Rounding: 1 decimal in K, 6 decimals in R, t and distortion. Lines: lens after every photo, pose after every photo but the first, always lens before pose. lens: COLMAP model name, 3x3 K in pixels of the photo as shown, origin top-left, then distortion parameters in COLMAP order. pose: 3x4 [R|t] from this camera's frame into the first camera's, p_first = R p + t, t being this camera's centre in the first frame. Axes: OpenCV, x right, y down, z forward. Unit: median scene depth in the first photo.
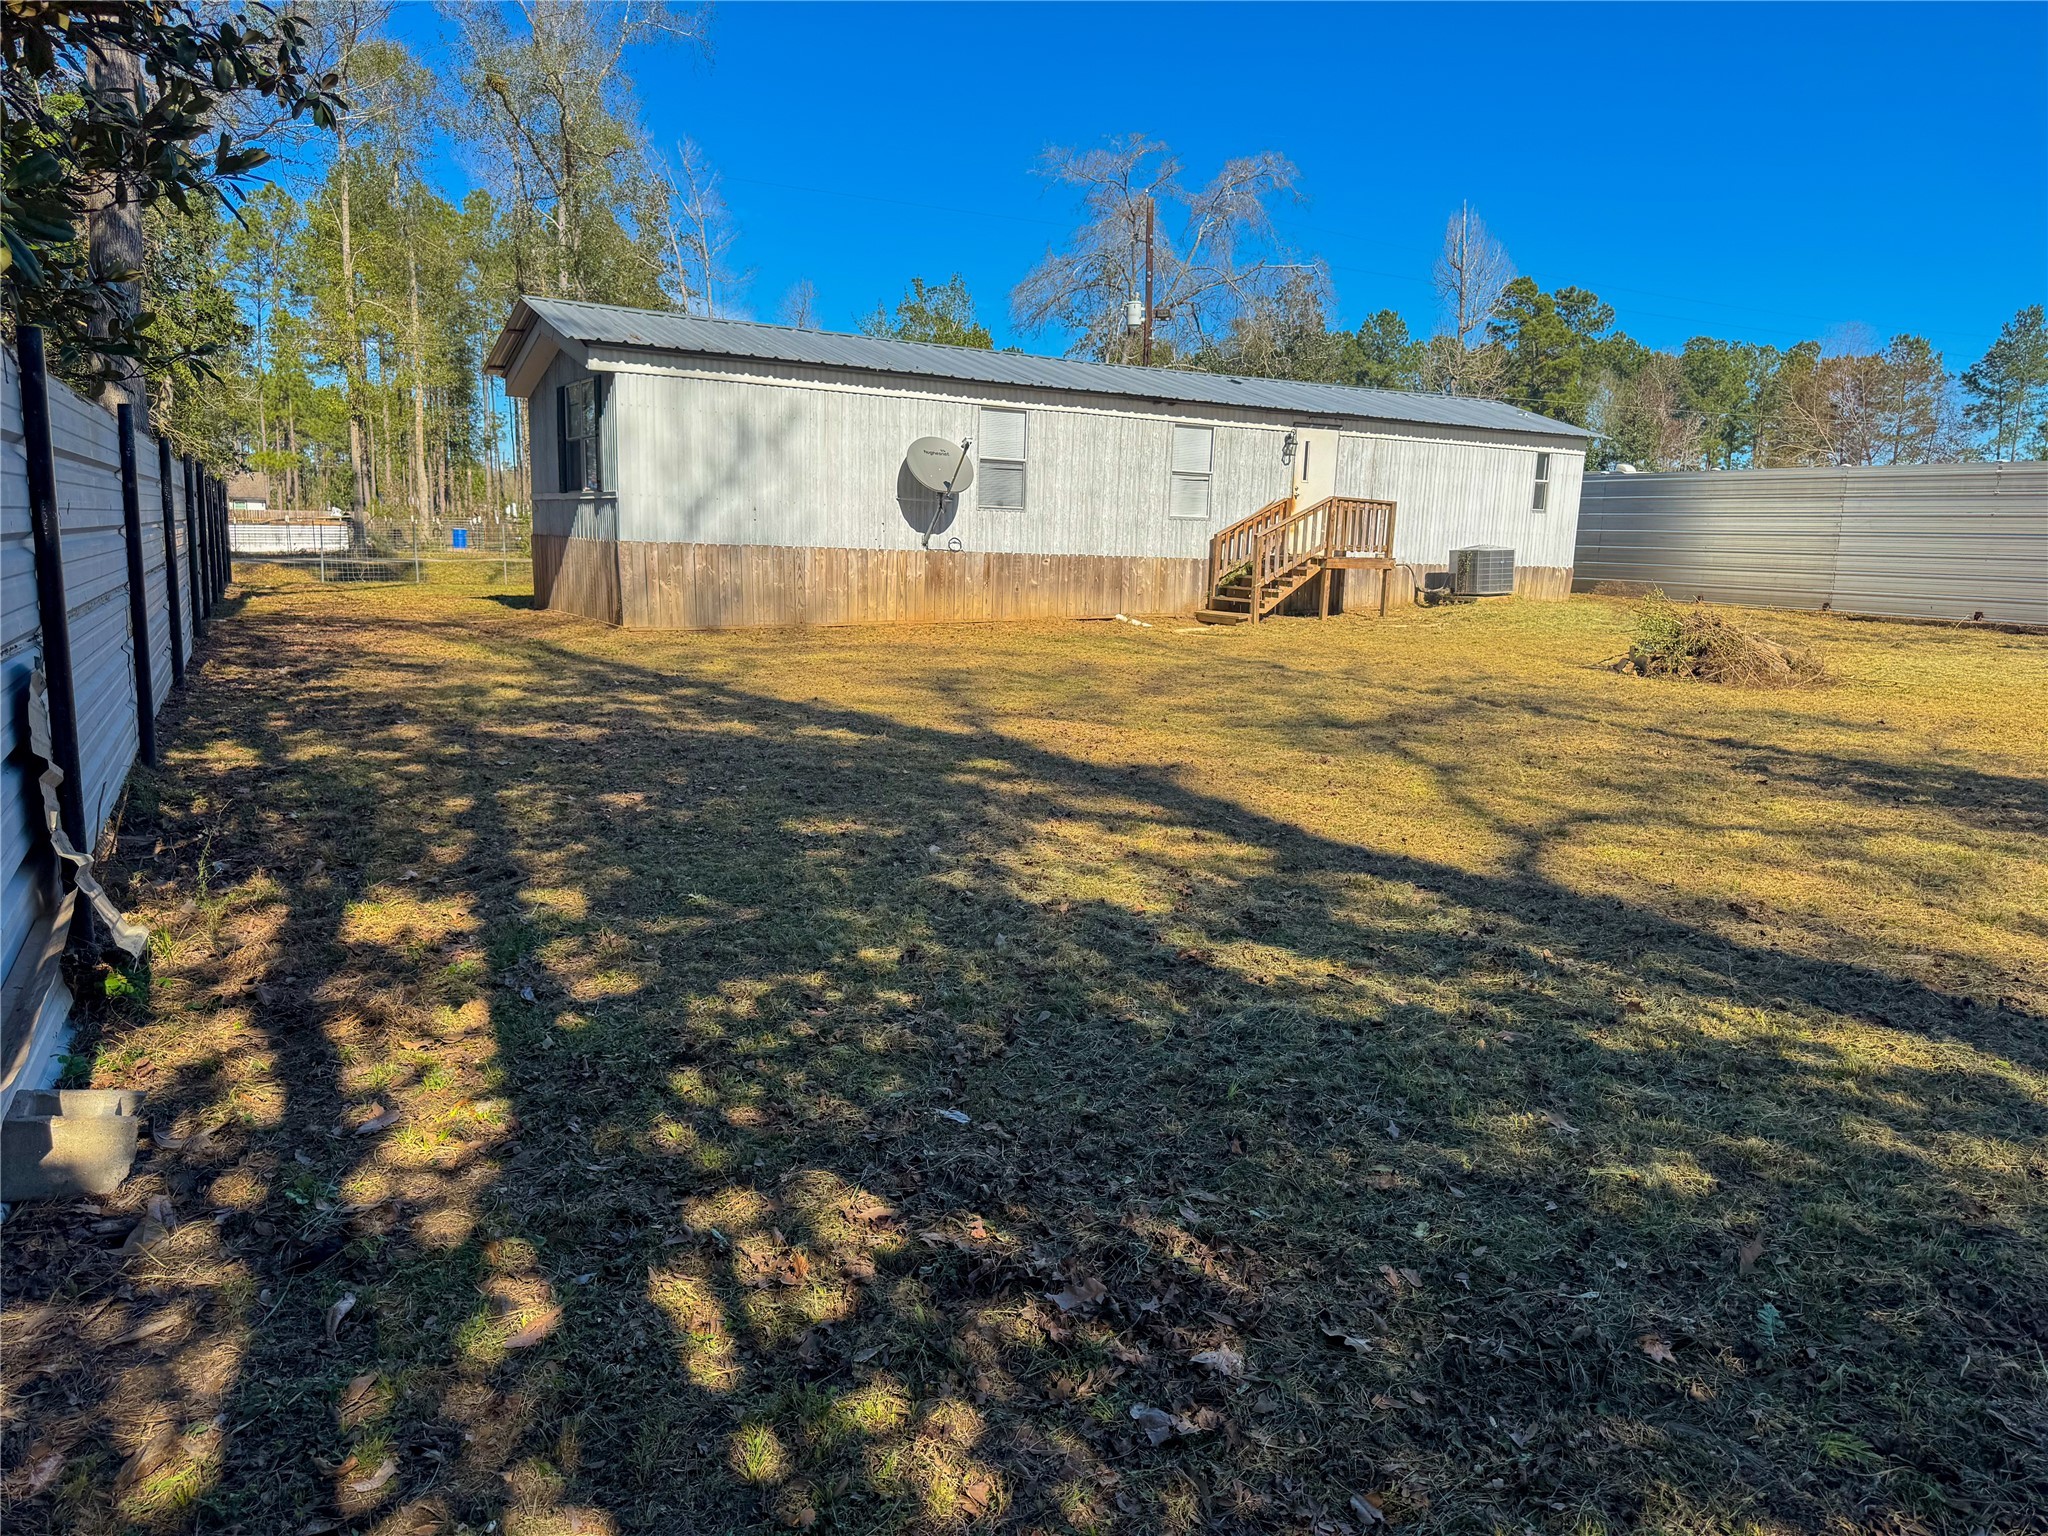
lens RADIAL K [[1442.9, 0, 1015.2], [0, 1442.9, 770.5], [0, 0, 1]] dist [0.081284, -0.103867]
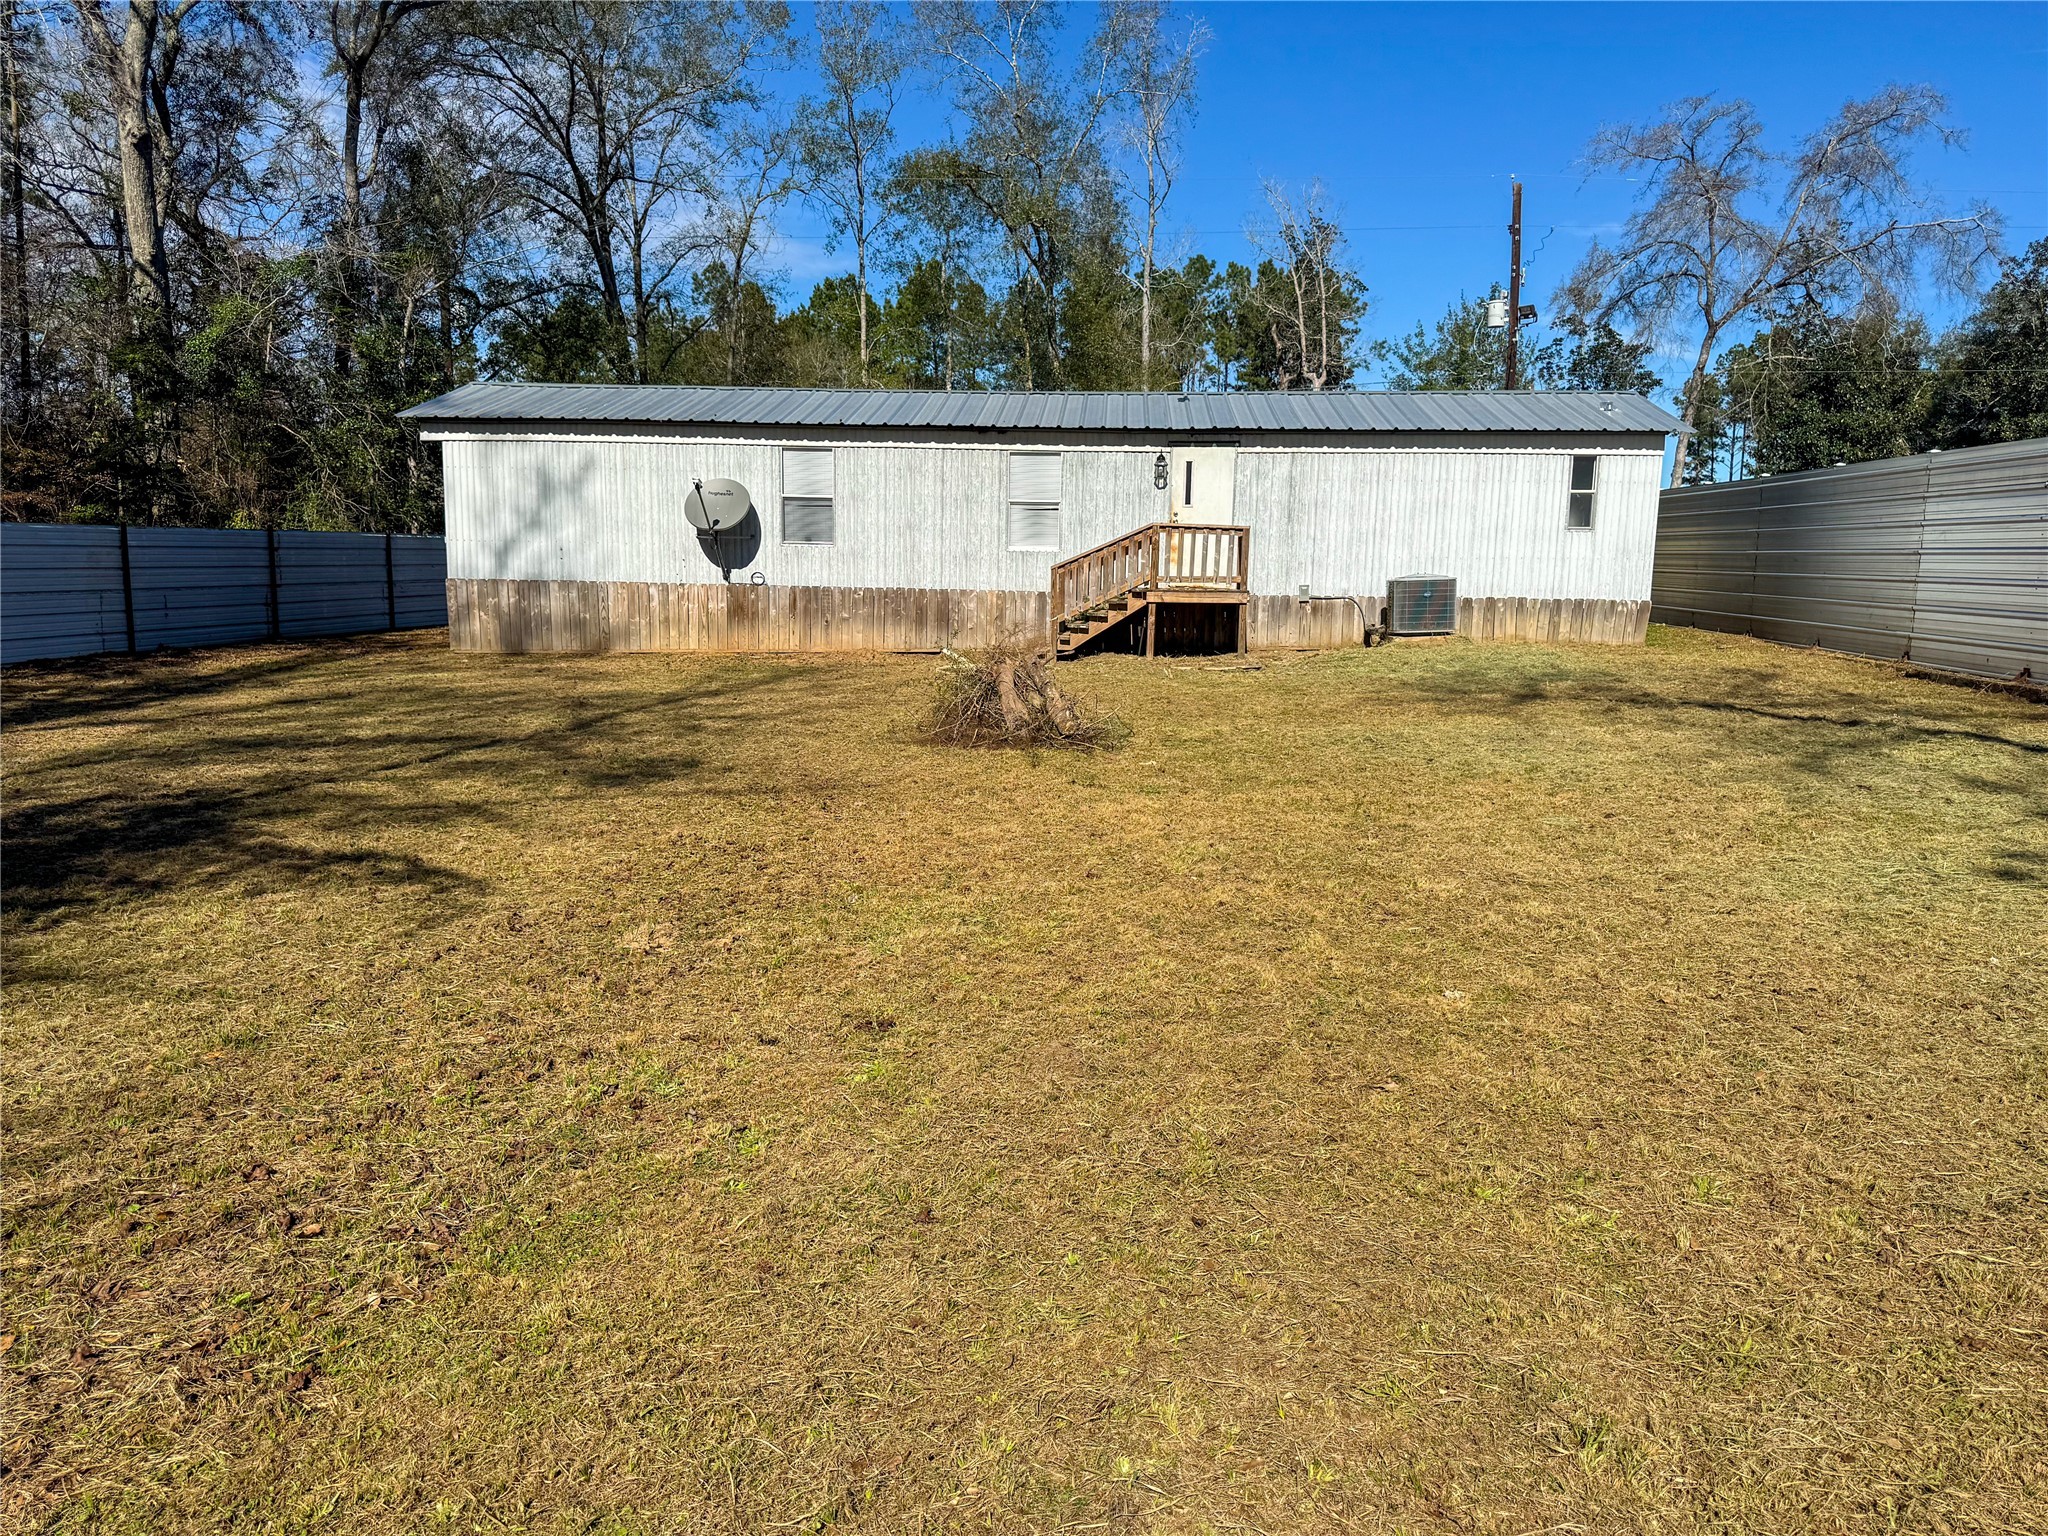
lens RADIAL K [[1442.9, 0, 1015.2], [0, 1442.9, 770.5], [0, 0, 1]] dist [0.081284, -0.103867]
pose [[0.826166, 0.063676, -0.559817, 0.685985], [-0.079621, 0.996817, -0.004121, -0.026109], [0.557772, 0.047978, 0.828606, 0.225114]]
